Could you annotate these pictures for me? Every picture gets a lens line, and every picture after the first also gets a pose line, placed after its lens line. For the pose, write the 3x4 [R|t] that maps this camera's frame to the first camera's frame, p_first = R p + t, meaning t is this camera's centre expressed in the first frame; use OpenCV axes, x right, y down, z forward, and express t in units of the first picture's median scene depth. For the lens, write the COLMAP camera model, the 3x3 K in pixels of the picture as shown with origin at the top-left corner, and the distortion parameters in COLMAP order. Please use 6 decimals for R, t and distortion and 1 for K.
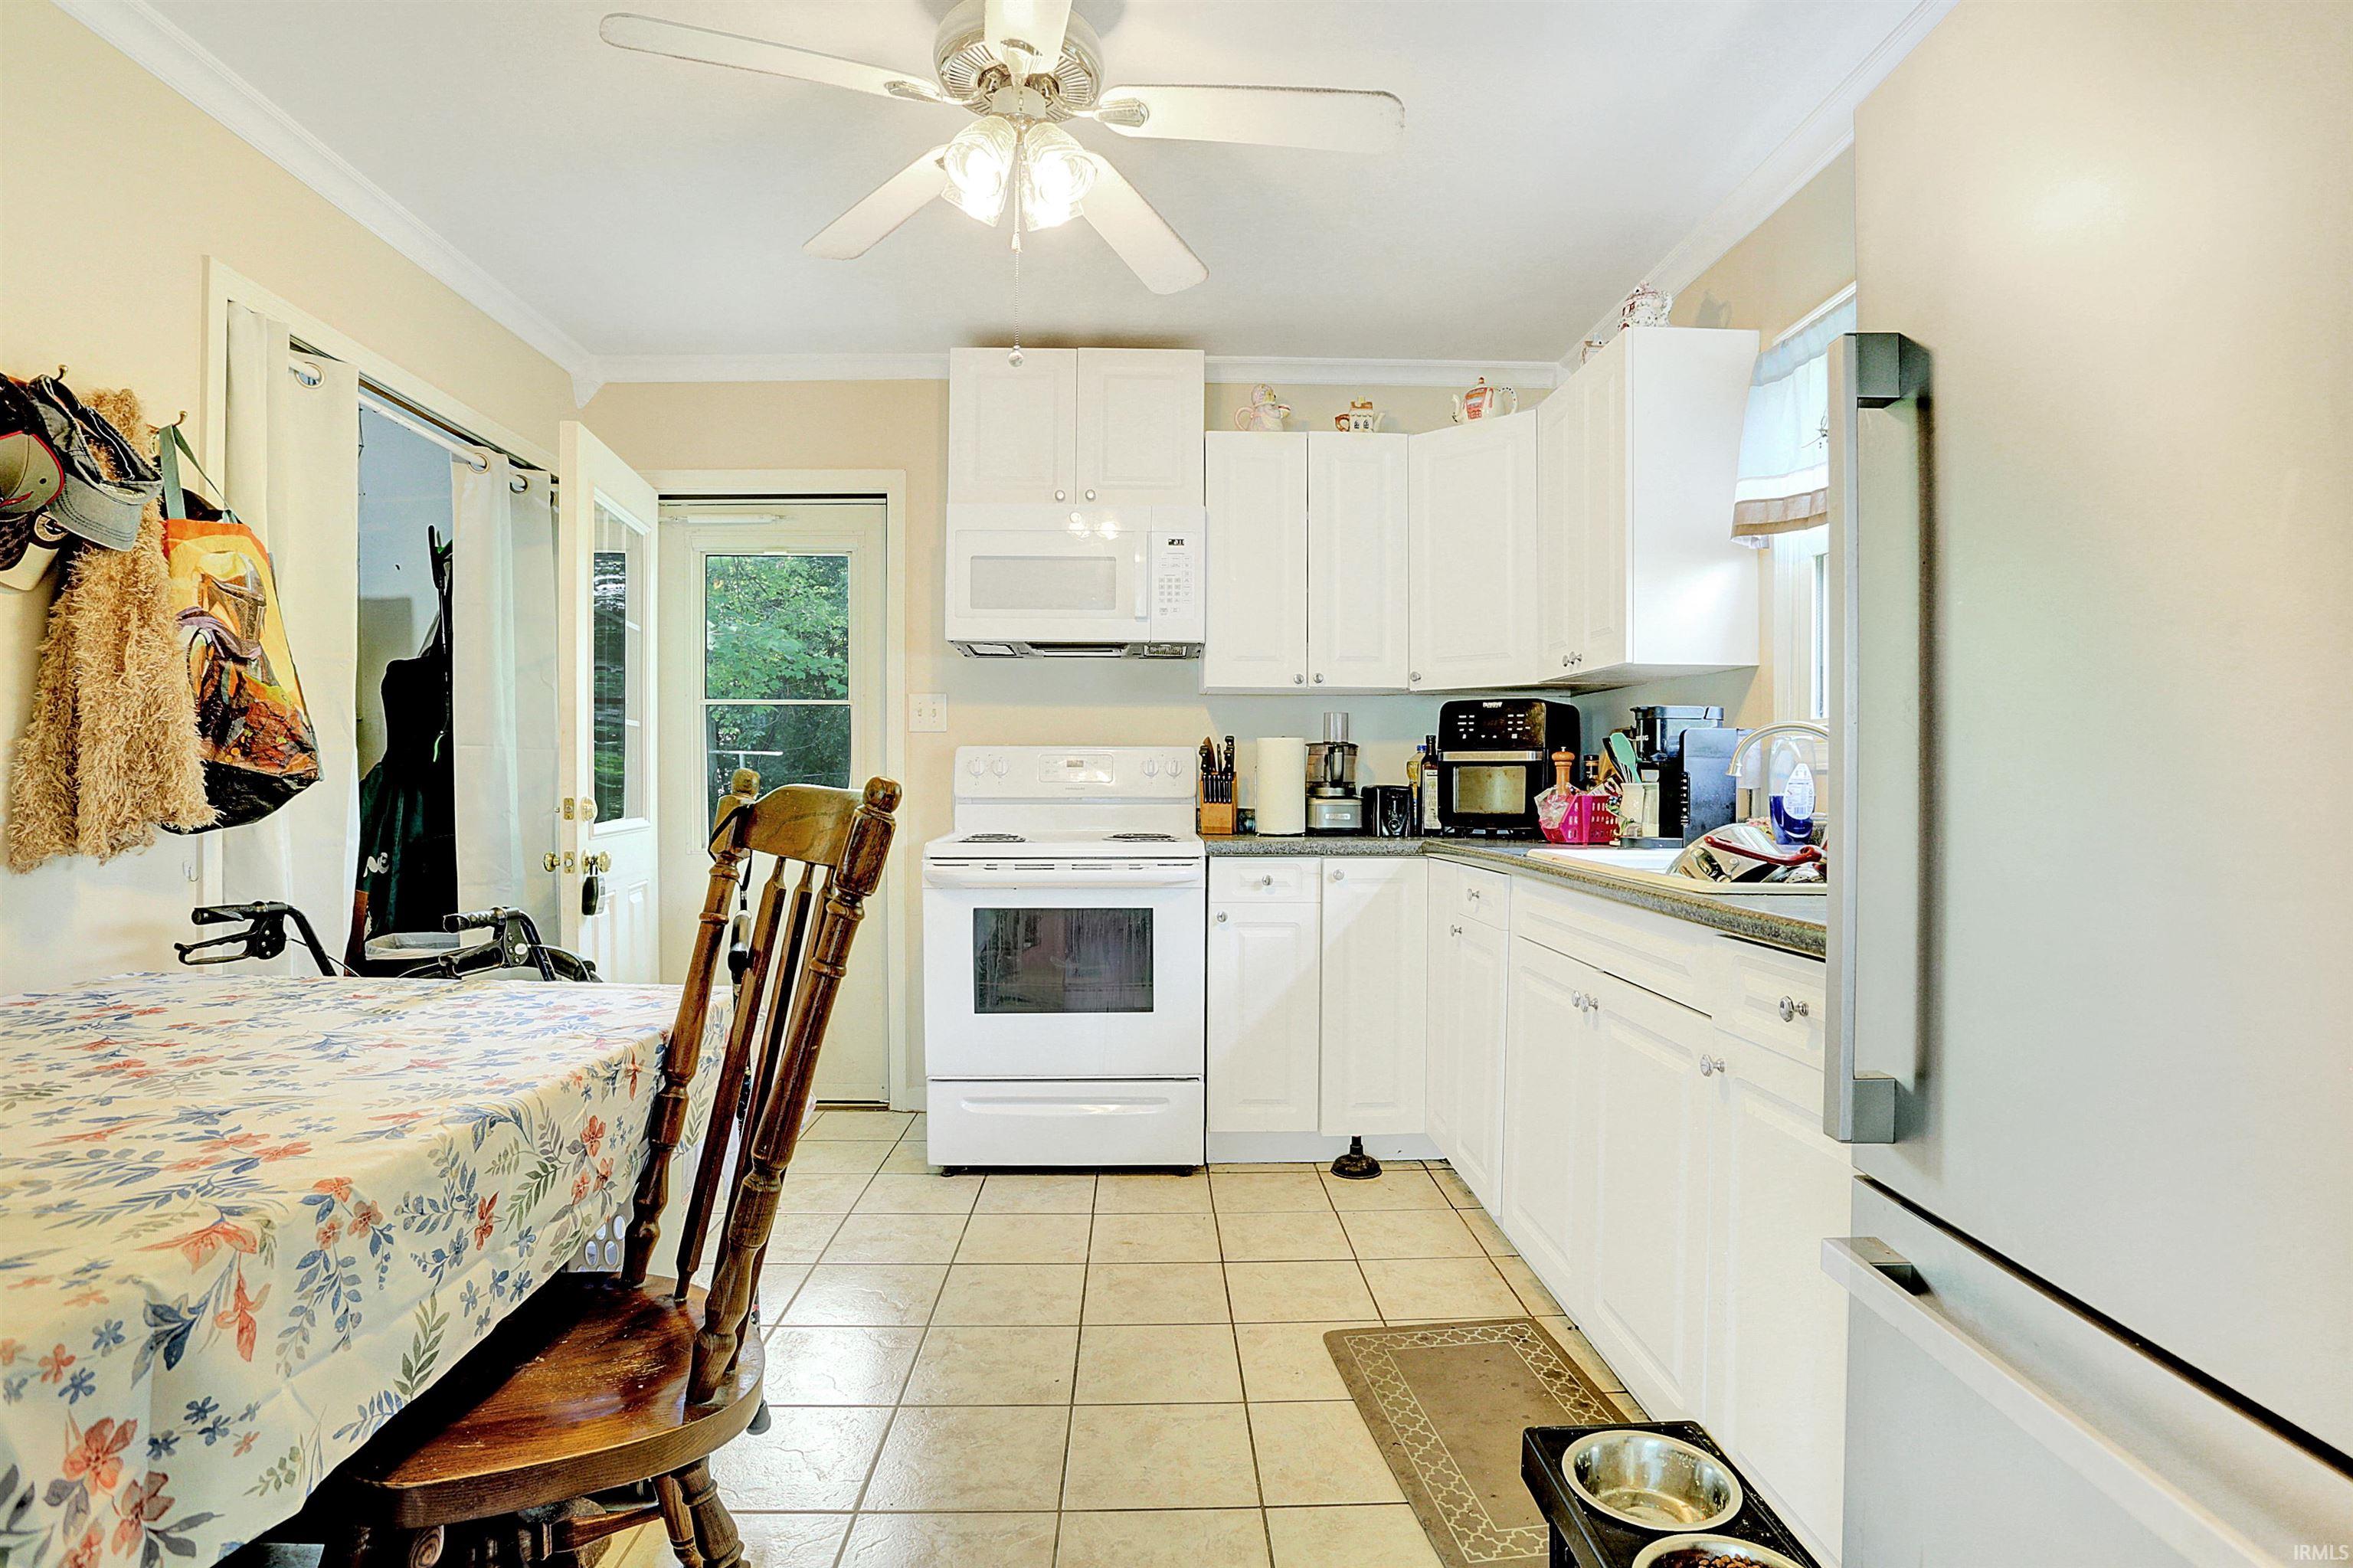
lens RADIAL K [[1203.1, 0, 1186.1], [0, 1203.1, 793.8], [0, 0, 1]] dist [-0.038502, 0.005516]
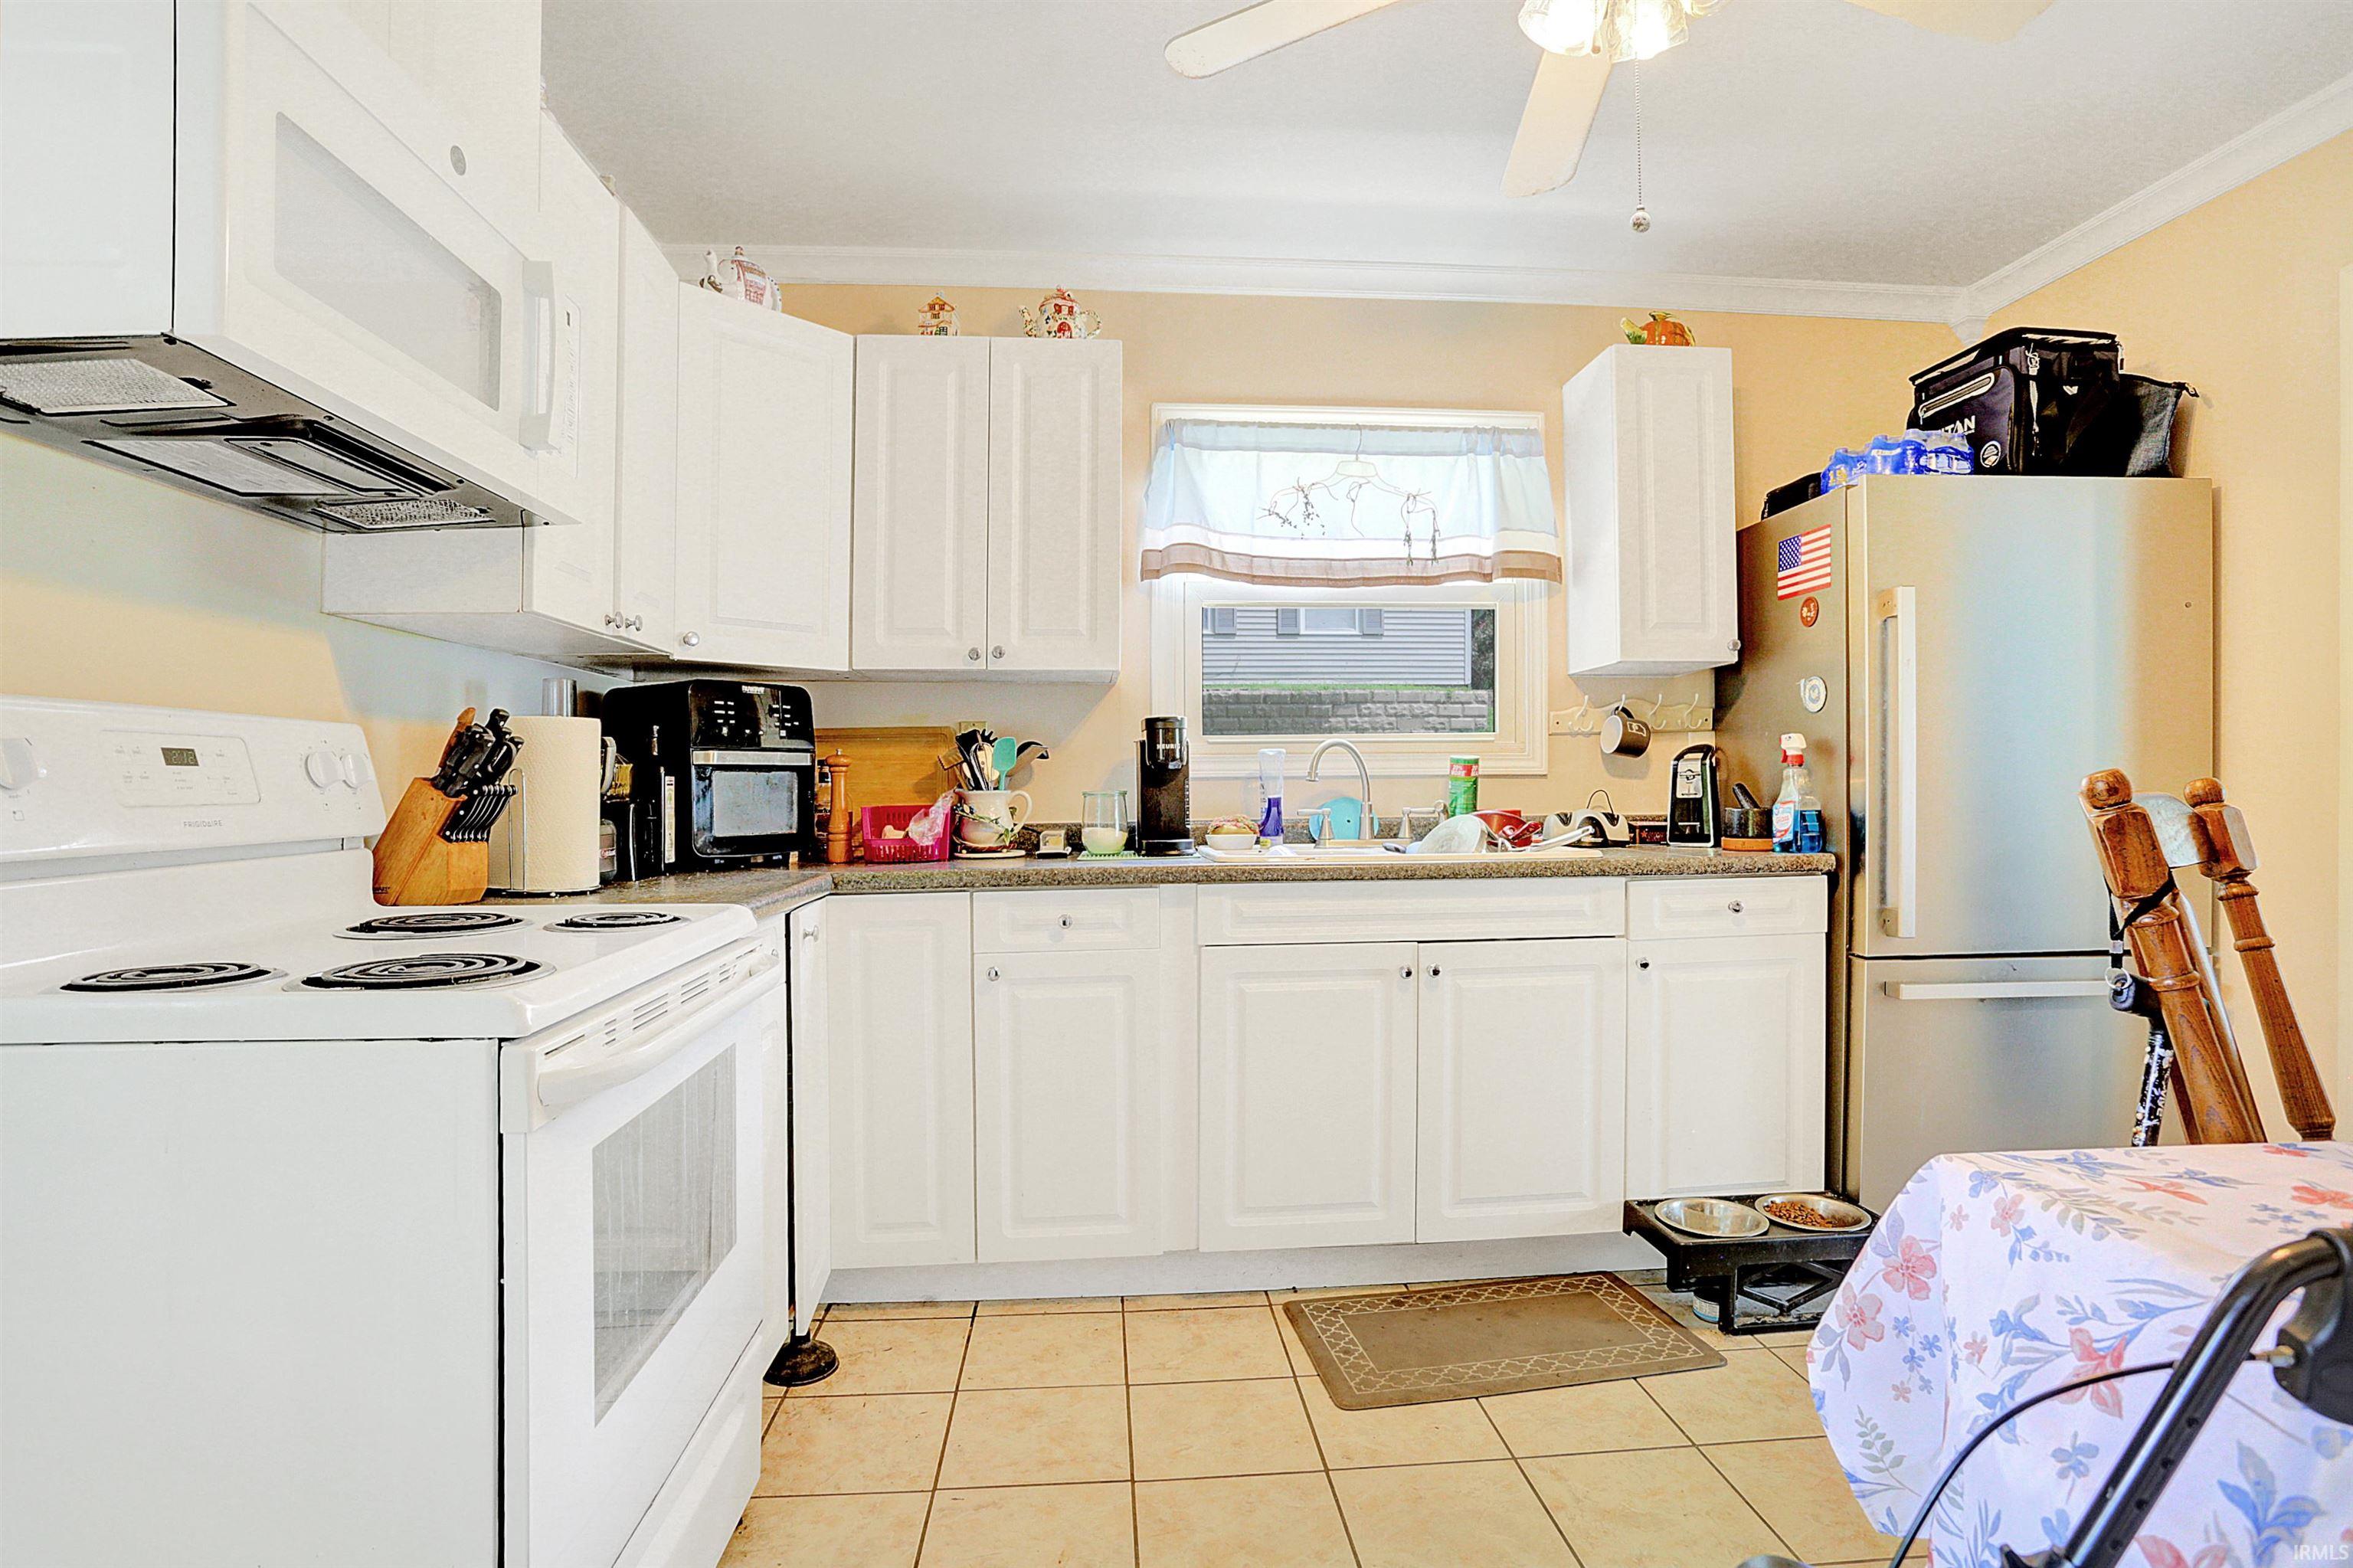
lens RADIAL K [[1203.1, 0, 1192.1], [0, 1203.1, 774.9], [0, 0, 1]] dist [-0.038502, 0.005516]
pose [[-0.071109, 0.000224, 0.997469, -0.613605], [0.000659, 1.000000, -0.000178, -0.024507], [-0.997468, 0.000645, -0.071109, 0.925751]]
